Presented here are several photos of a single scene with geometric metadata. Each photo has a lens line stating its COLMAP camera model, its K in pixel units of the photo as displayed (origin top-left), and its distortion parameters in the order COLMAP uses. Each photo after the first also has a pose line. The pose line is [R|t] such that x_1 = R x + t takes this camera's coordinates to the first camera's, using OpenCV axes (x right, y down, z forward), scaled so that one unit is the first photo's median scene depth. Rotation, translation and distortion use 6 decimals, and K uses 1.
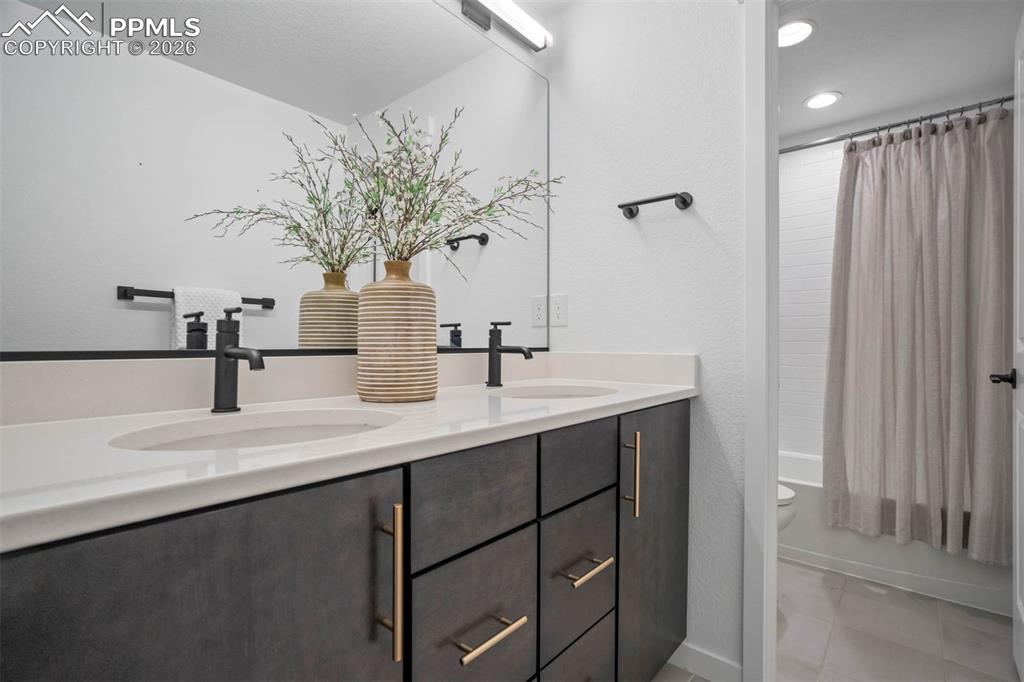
lens RADIAL K [[472.1, 0, 518.5], [0, 472.1, 344.8], [0, 0, 1]] dist [-0.032464, 0.016596]
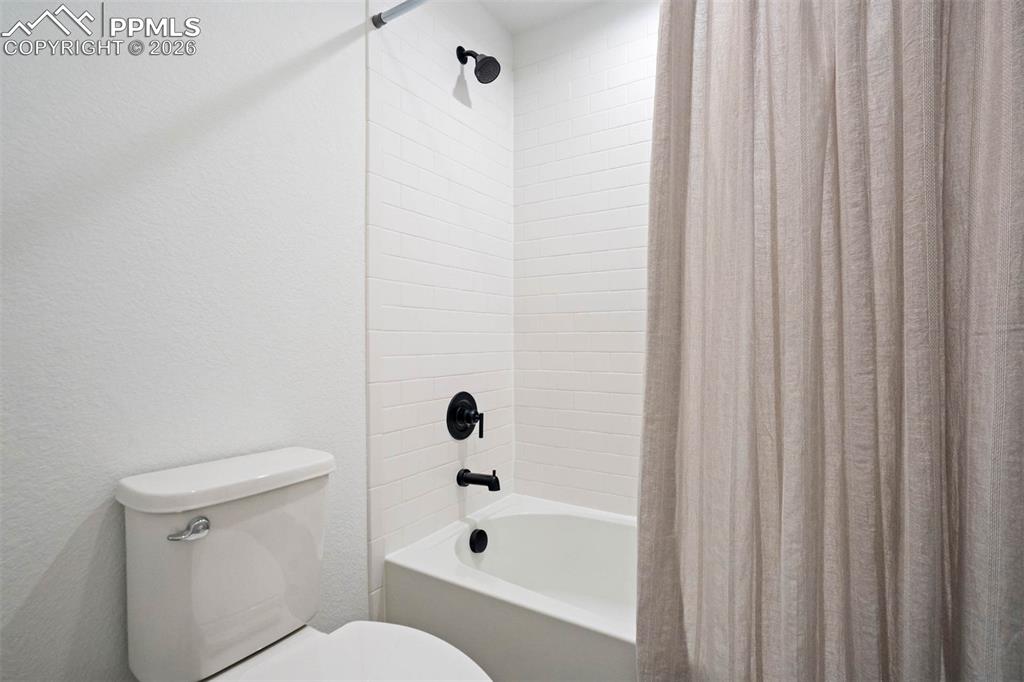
lens RADIAL K [[472.1, 0, 518.5], [0, 472.1, 344.8], [0, 0, 1]] dist [-0.032464, 0.016596]
pose [[0.991574, -0.005419, 0.129426, 0.522366], [0.005602, 0.999984, -0.001048, 0.008081], [-0.129418, 0.001764, 0.991589, 0.612350]]
